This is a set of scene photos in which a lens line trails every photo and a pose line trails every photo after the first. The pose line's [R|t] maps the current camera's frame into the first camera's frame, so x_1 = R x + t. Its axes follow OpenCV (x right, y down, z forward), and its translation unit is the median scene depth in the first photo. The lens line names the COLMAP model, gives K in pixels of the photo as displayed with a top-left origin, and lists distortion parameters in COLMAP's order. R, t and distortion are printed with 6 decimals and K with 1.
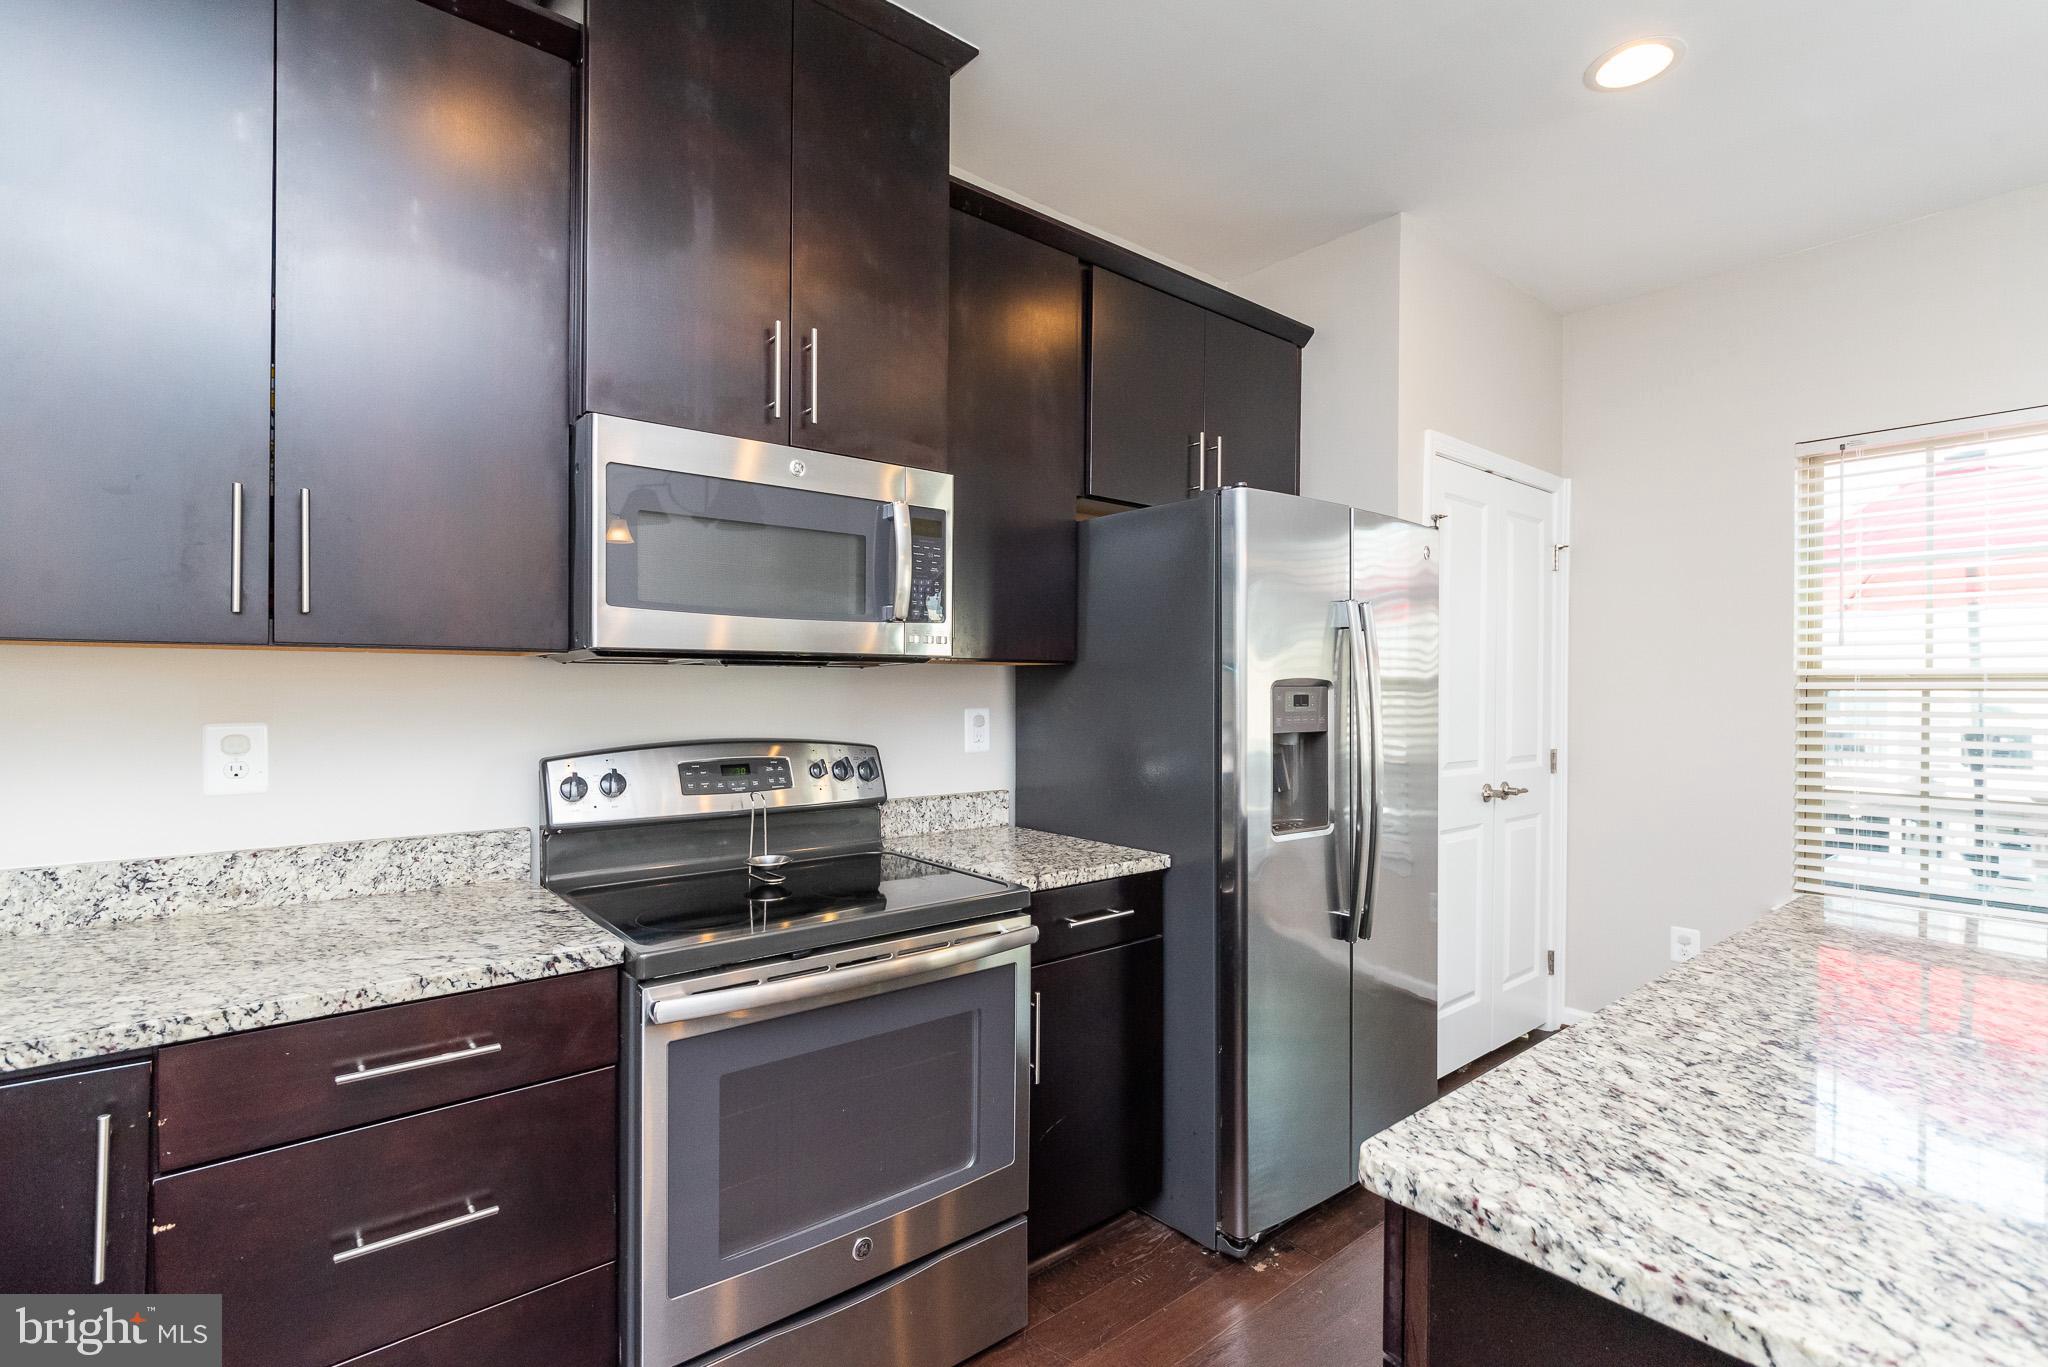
lens RADIAL K [[935.9, 0, 1042.0], [0, 935.9, 687.2], [0, 0, 1]] dist [-0.006426, 0.001138]
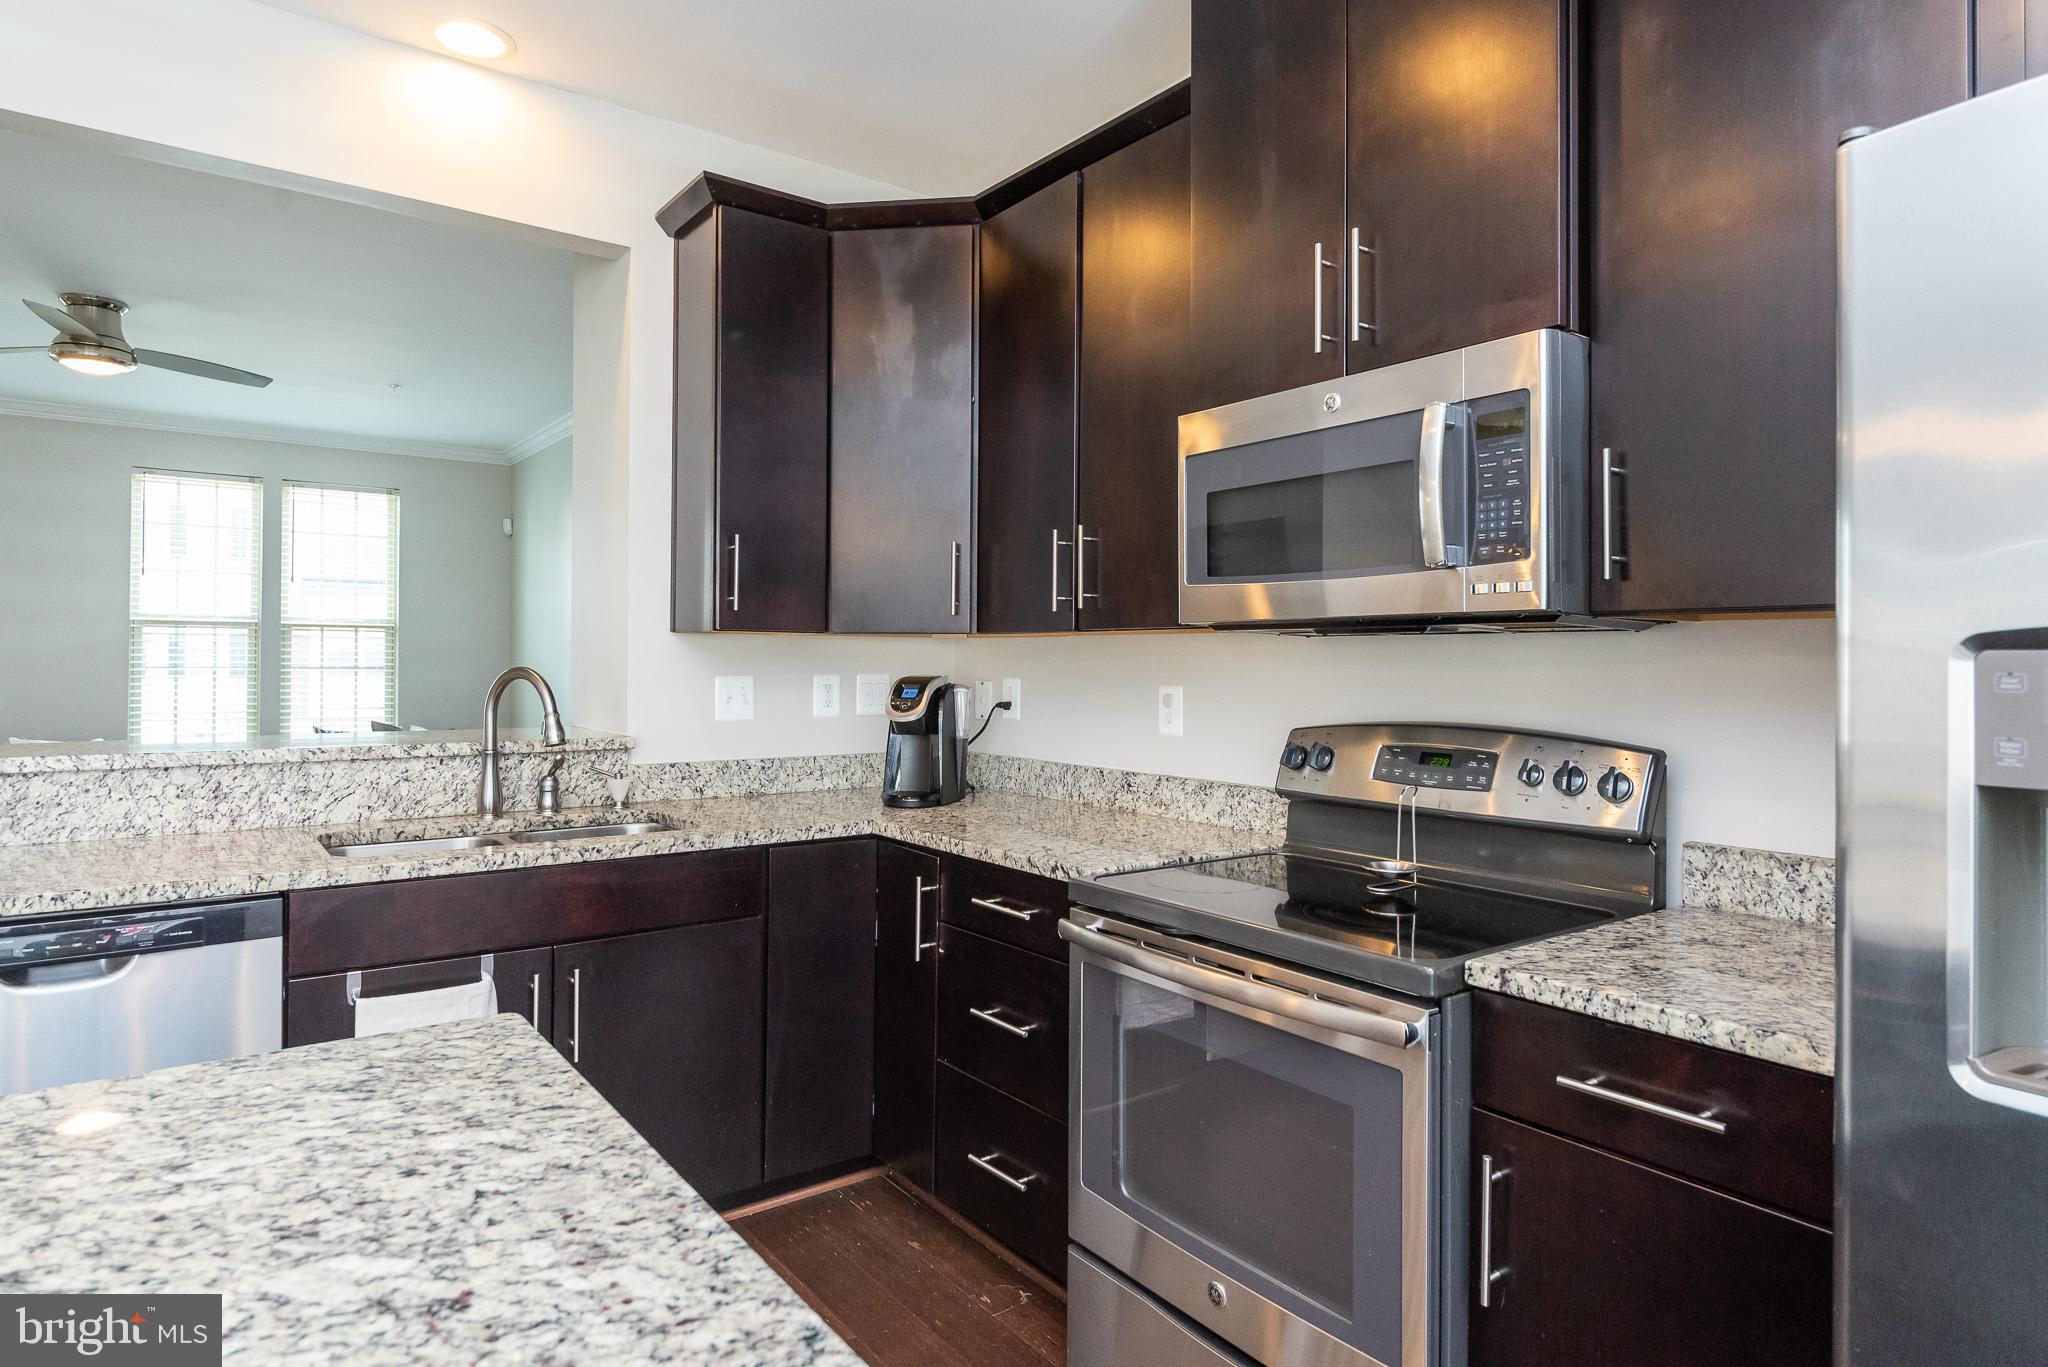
lens RADIAL K [[1146.2, 0, 1011.1], [0, 1146.2, 656.0], [0, 0, 1]] dist [0.006214, -0.009249]
pose [[-0.059818, -0.009447, -0.998165, 0.786952], [-0.007010, 0.999935, -0.009043, 0.008229], [0.998185, 0.006456, -0.059880, 0.746890]]
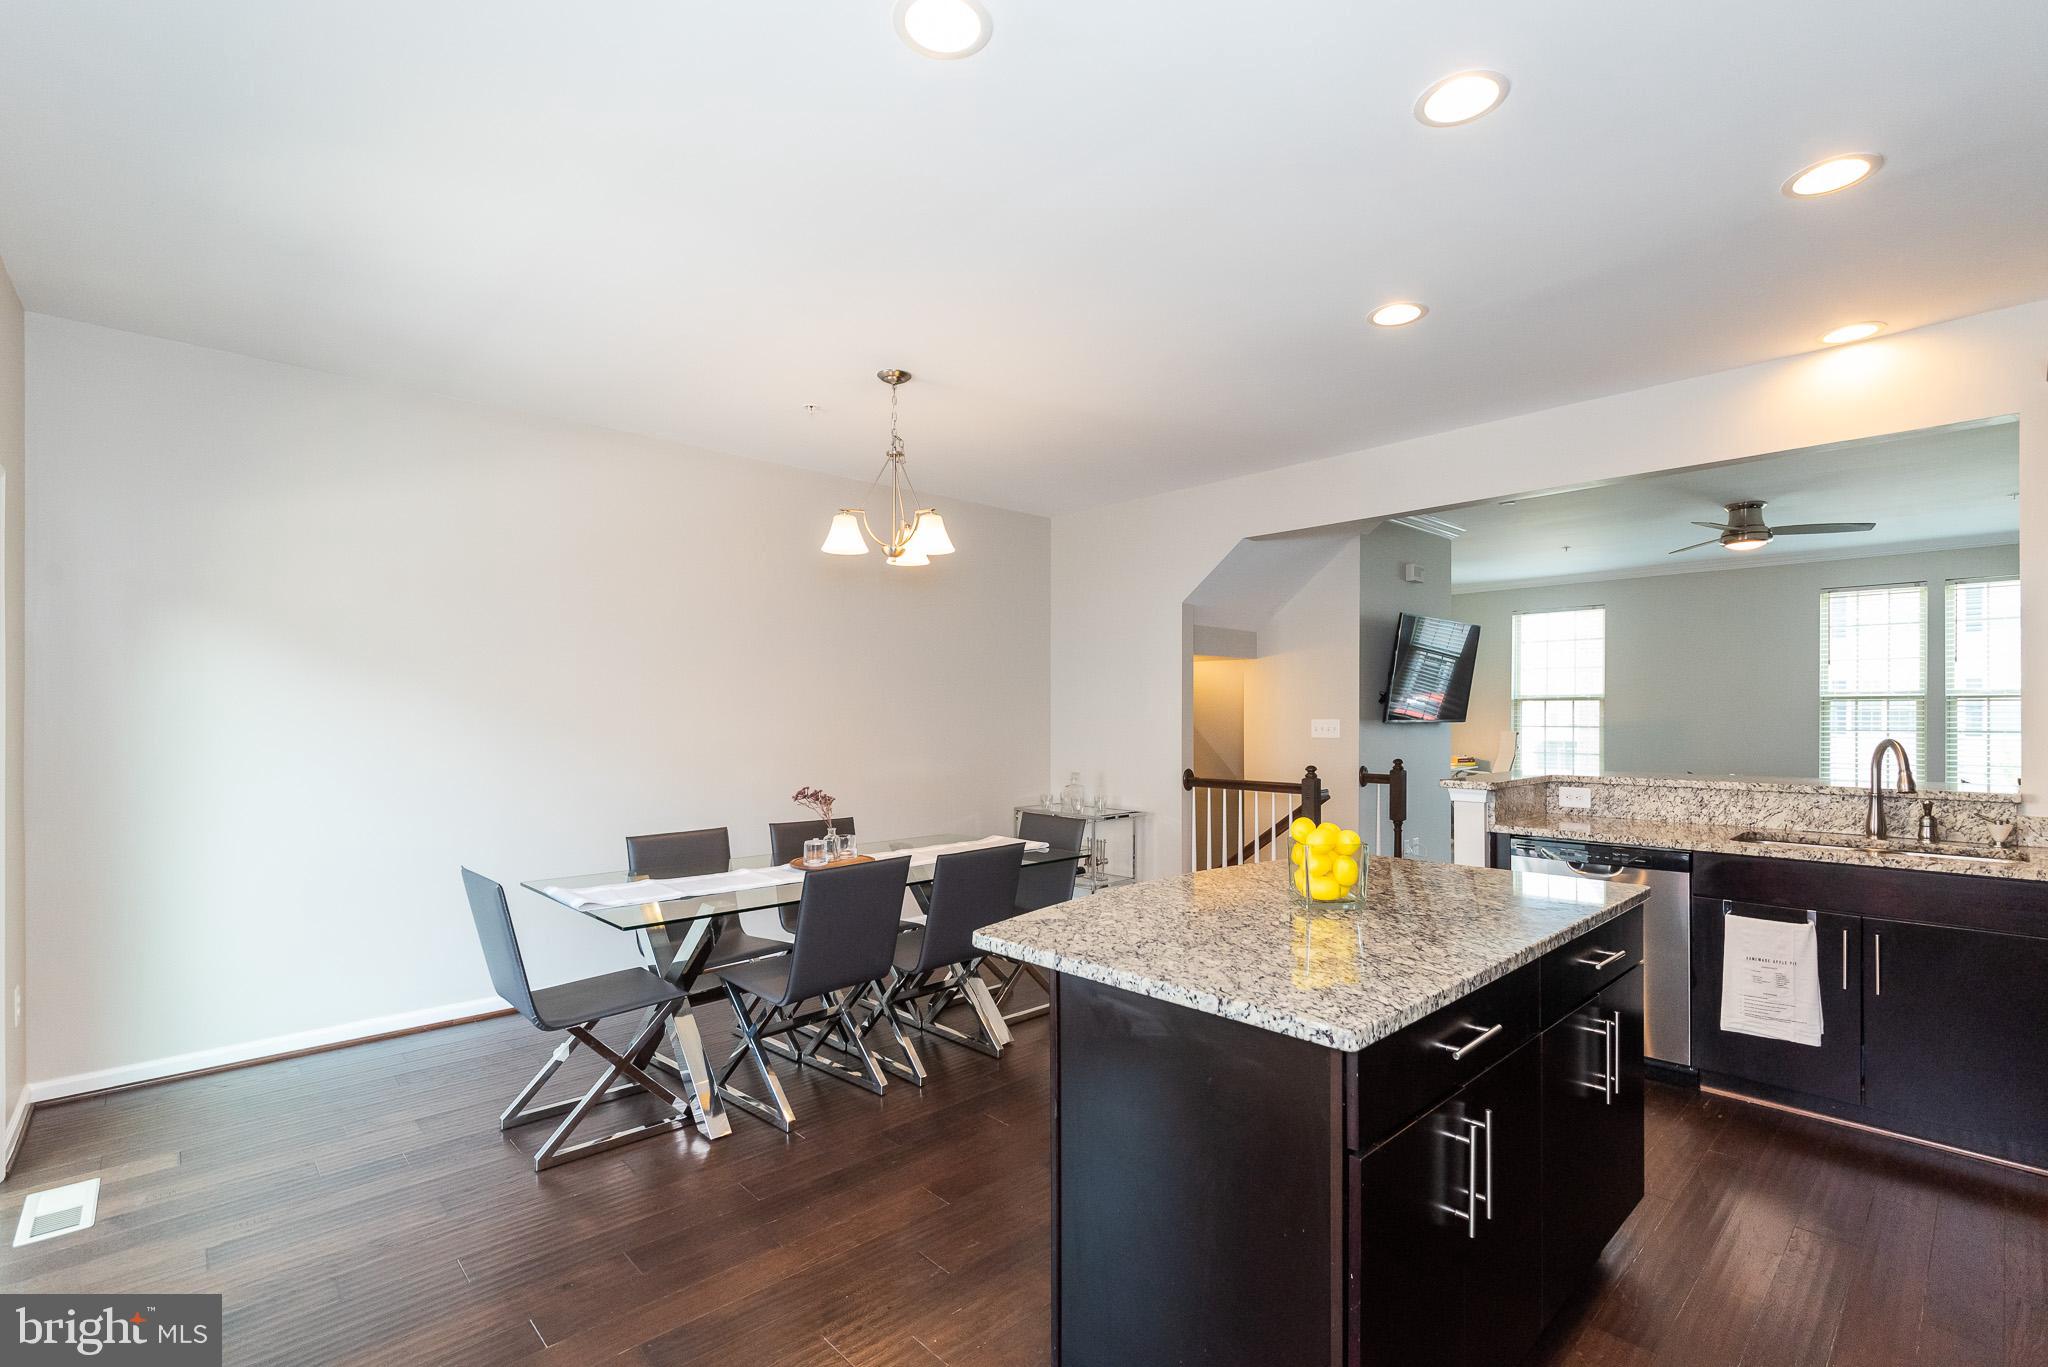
lens RADIAL K [[924.4, 0, 1066.8], [0, 924.4, 720.4], [0, 0, 1]] dist [0.001454, 0.000287]
pose [[-0.996923, -0.001165, -0.078384, 1.048864], [-0.001464, 0.999992, 0.003754, -0.024767], [0.078379, 0.003857, -0.996916, 1.634599]]
